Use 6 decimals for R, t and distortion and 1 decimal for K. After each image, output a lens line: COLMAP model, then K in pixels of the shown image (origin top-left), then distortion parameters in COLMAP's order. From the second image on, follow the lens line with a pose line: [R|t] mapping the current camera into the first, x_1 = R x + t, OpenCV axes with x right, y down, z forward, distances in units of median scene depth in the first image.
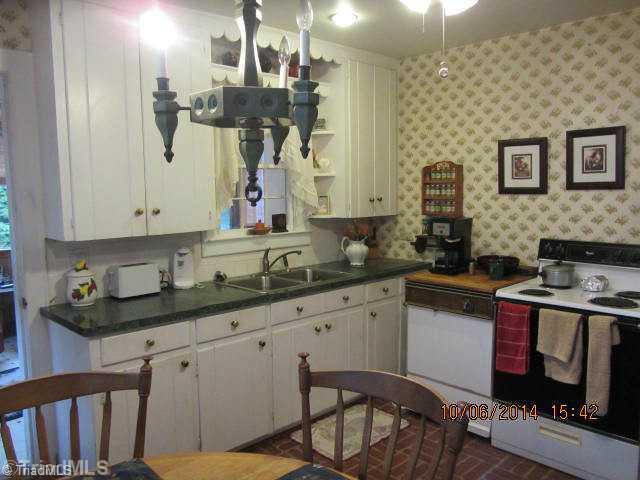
lens RADIAL K [[535.5, 0, 320.2], [0, 535.5, 239.4], [0, 0, 1]] dist [-0.070478, 0.004859]
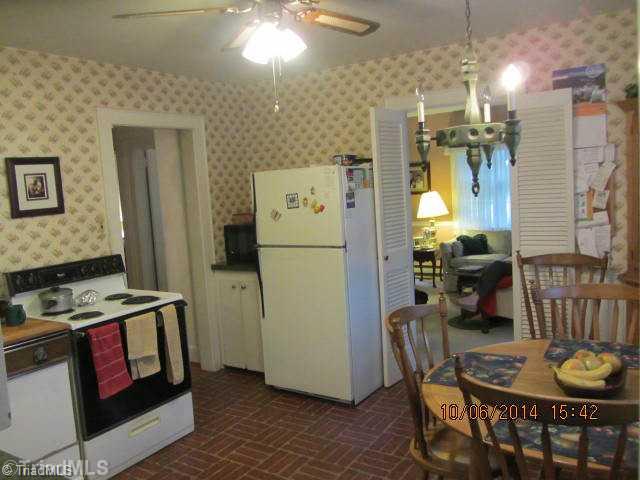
lens RADIAL K [[535.5, 0, 320.1], [0, 535.5, 240.1], [0, 0, 1]] dist [-0.070478, 0.004859]
pose [[-0.236381, -0.070249, 0.969118, -0.623426], [0.163998, 0.980190, 0.111053, -0.073559], [-0.957721, 0.185184, -0.220177, 0.717660]]
